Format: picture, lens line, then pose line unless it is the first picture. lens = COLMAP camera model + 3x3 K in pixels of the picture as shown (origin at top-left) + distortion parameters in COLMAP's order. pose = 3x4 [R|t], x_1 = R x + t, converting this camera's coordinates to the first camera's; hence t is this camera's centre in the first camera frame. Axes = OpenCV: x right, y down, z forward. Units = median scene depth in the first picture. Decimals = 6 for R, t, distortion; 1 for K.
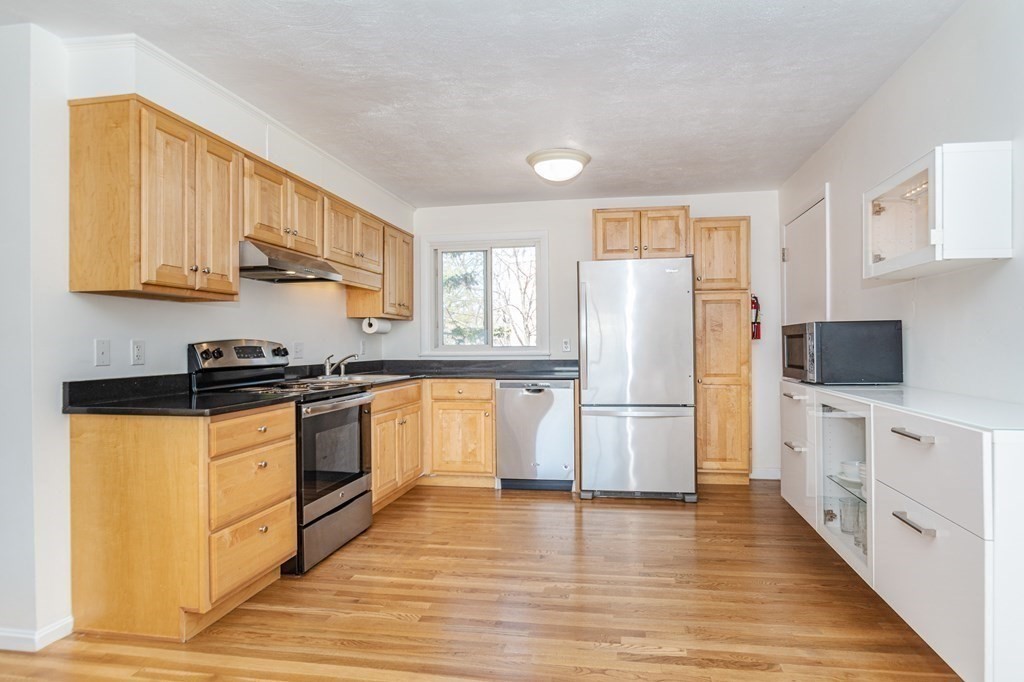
lens RADIAL K [[537.9, 0, 549.2], [0, 537.9, 340.8], [0, 0, 1]] dist [-0.016243, 0.000633]
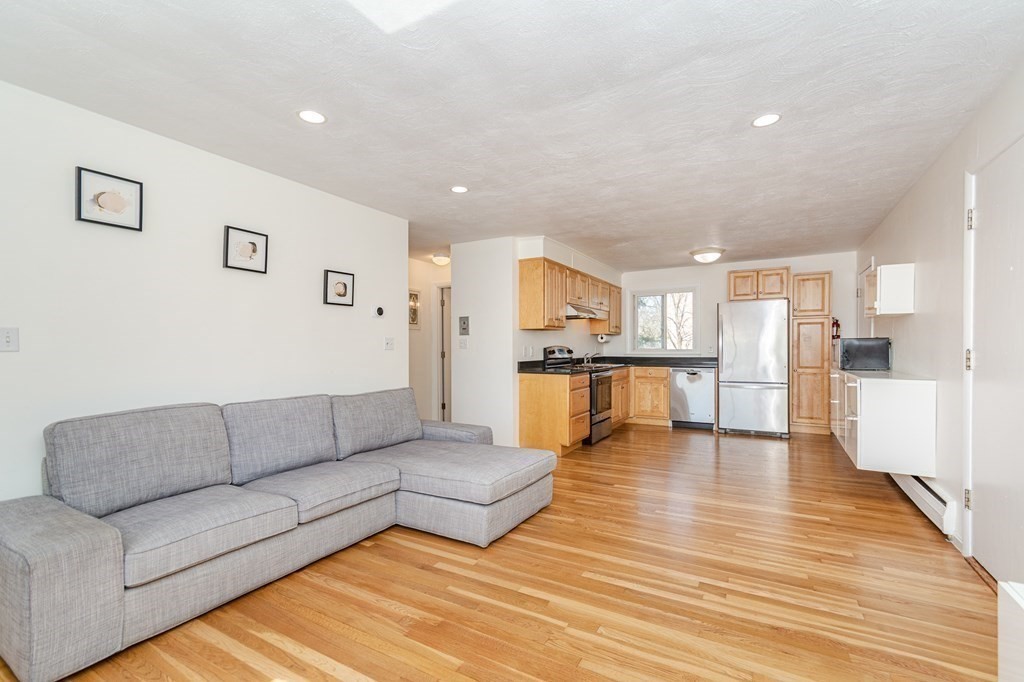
lens RADIAL K [[463.5, 0, 528.4], [0, 463.5, 352.8], [0, 0, 1]] dist [-0.001371, 0.000214]
pose [[0.942305, 0.008586, -0.334644, -0.033814], [-0.001781, 0.999785, 0.020637, -0.014125], [0.334750, -0.018850, 0.942118, -0.927361]]
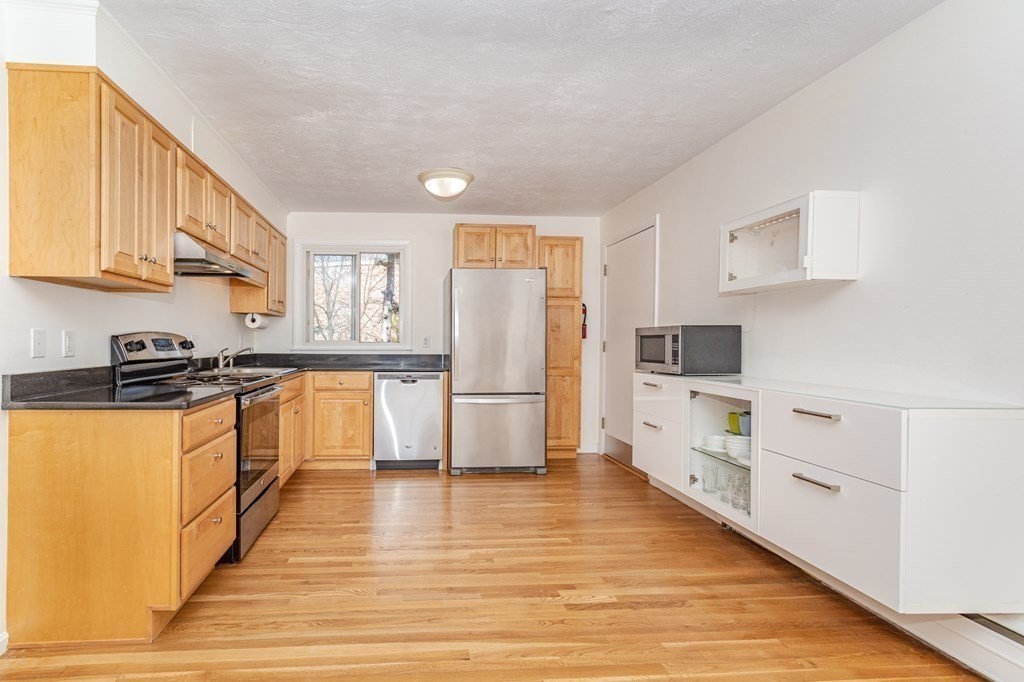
lens RADIAL K [[468.2, 0, 426.3], [0, 468.2, 343.7], [0, 0, 1]] dist [0.001359, 0.000371]
pose [[0.977961, 0.011350, 0.208478, -0.271196], [-0.013787, 0.999853, 0.010239, 0.004024], [-0.208331, -0.012887, 0.977974, 0.046500]]
